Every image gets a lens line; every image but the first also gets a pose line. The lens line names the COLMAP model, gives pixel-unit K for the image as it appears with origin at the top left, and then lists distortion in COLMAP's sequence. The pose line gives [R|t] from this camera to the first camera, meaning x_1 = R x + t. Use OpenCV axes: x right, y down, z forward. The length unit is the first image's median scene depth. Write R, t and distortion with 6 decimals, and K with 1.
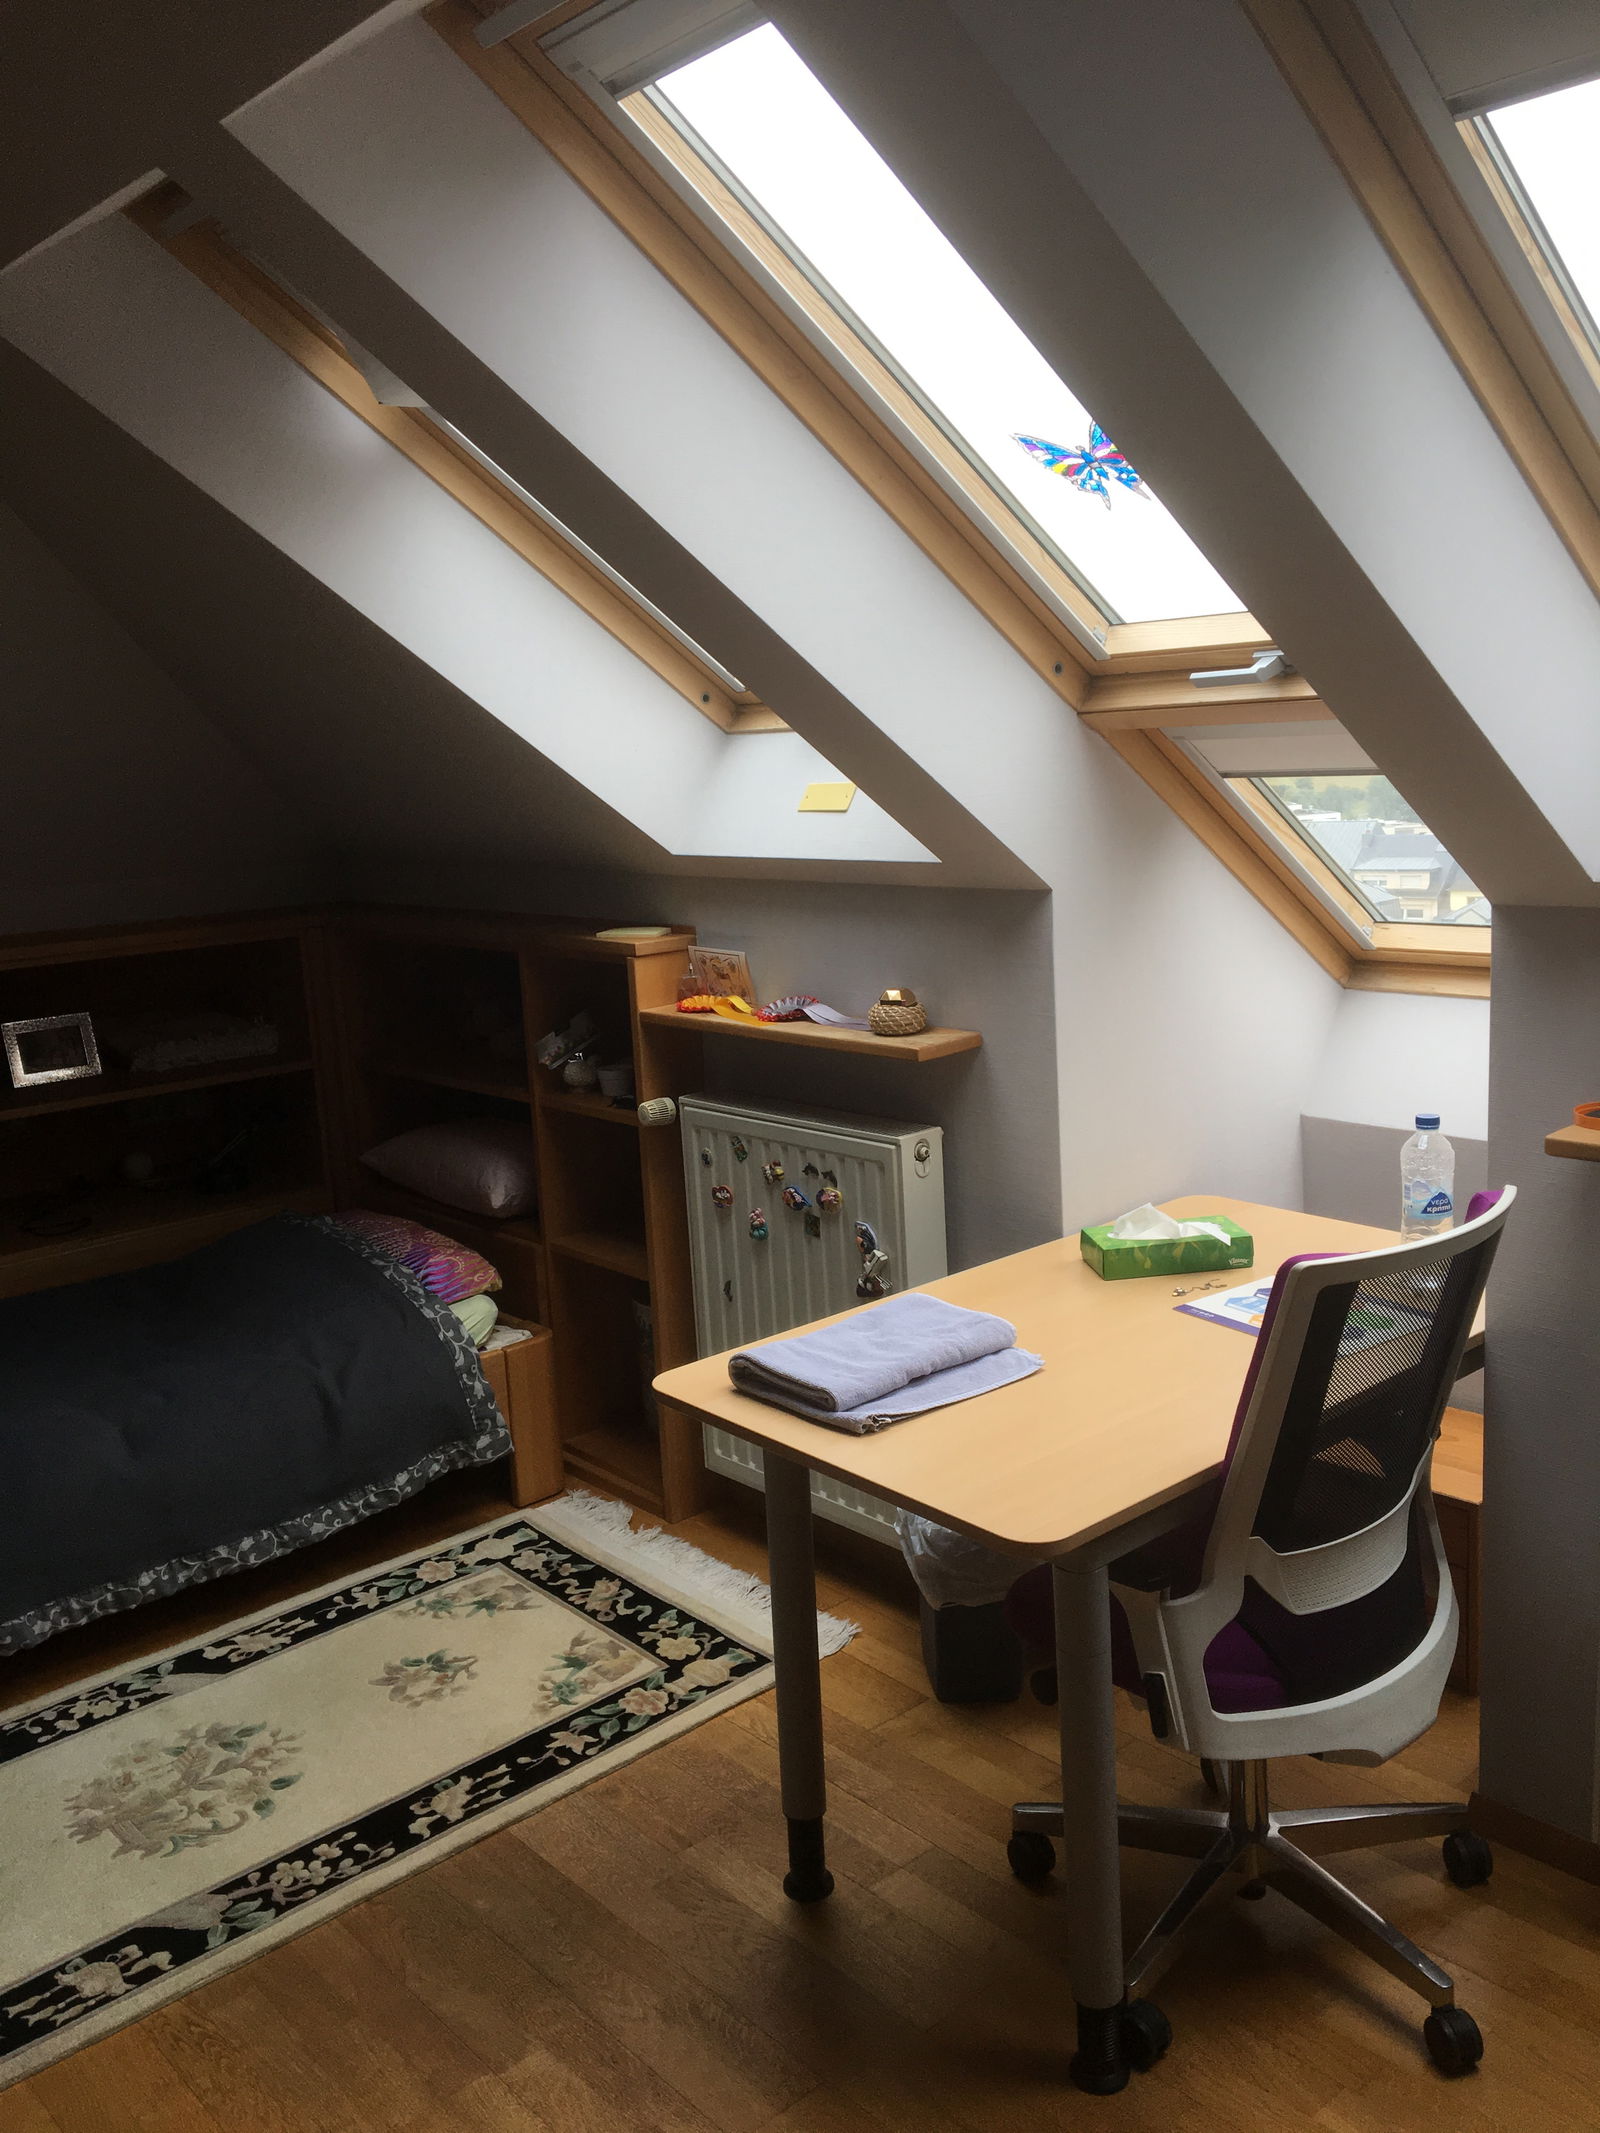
lens RADIAL K [[1785.3, 0, 801.8], [0, 1785.3, 1068.0], [0, 0, 1]] dist [0.003221, -0.003417]
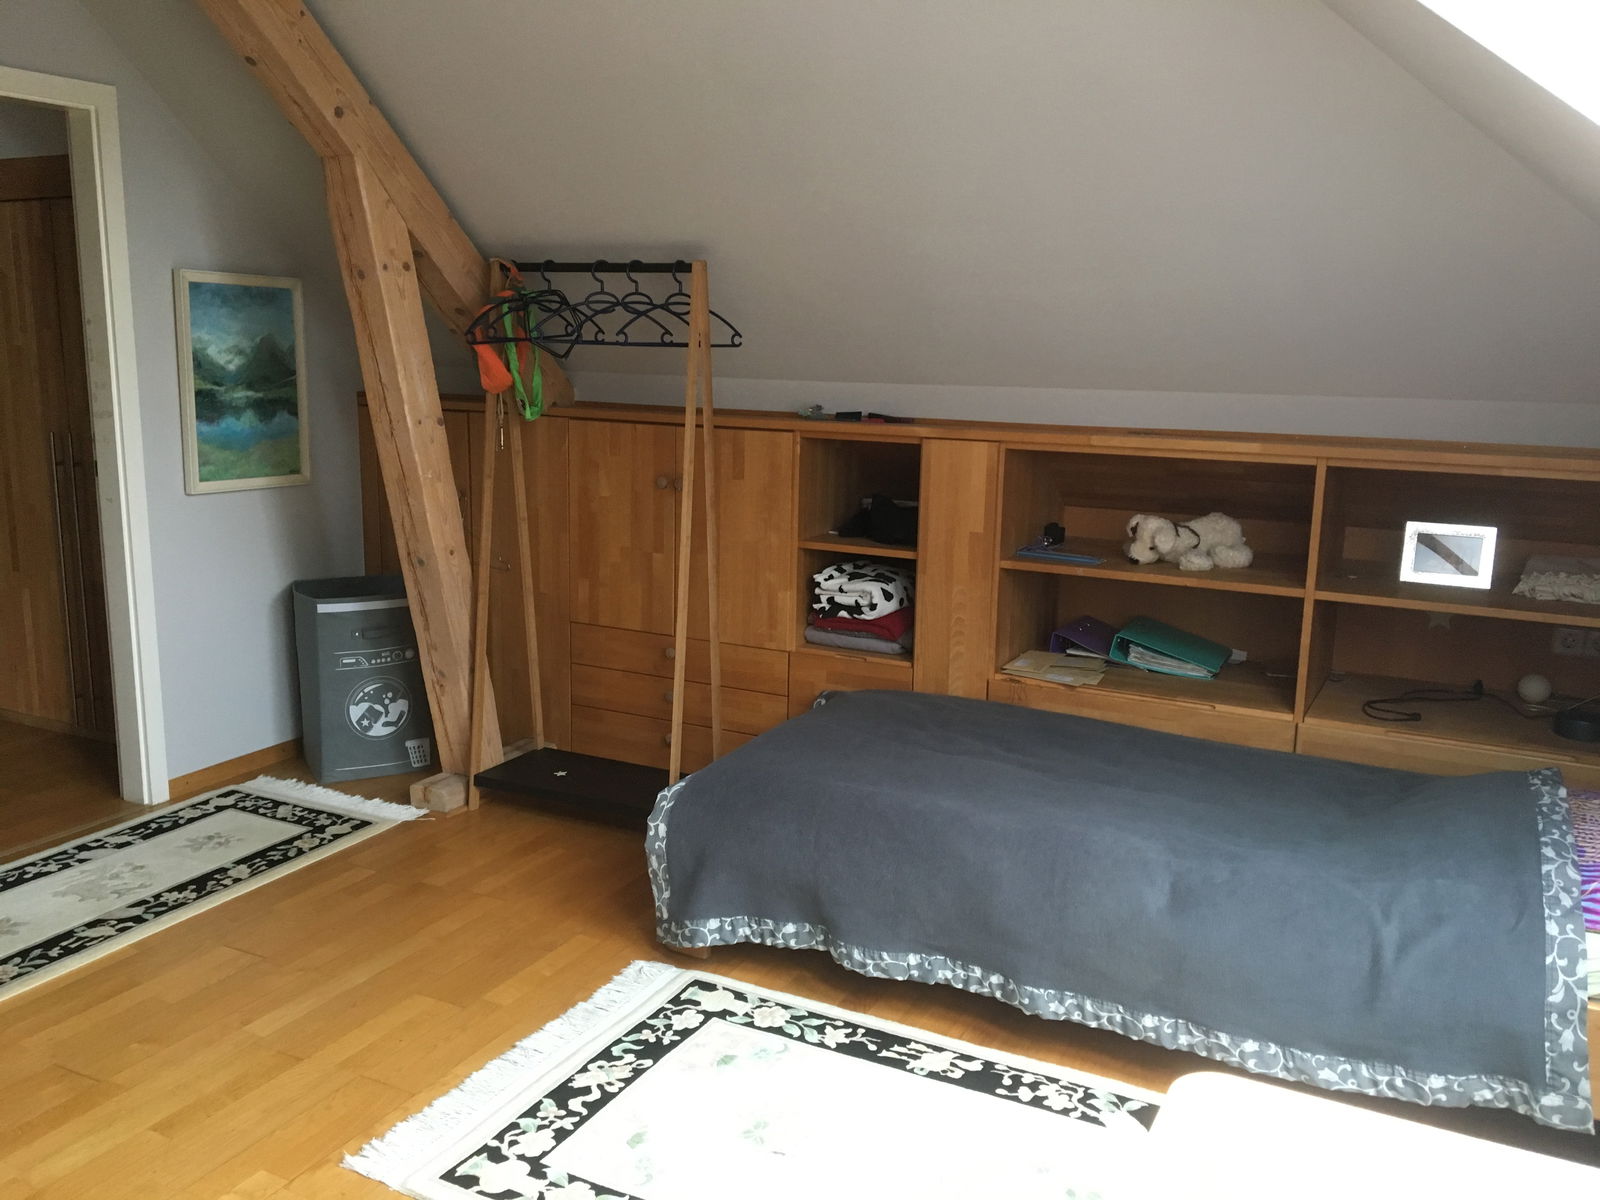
lens RADIAL K [[1339.2, 0, 801.4], [0, 1339.2, 595.7], [0, 0, 1]] dist [0.003221, -0.003417]
pose [[0.367947, 0.238639, -0.898703, 0.201259], [-0.215748, 0.962040, 0.167126, -0.045855], [0.904471, 0.132400, 0.405466, 0.411940]]
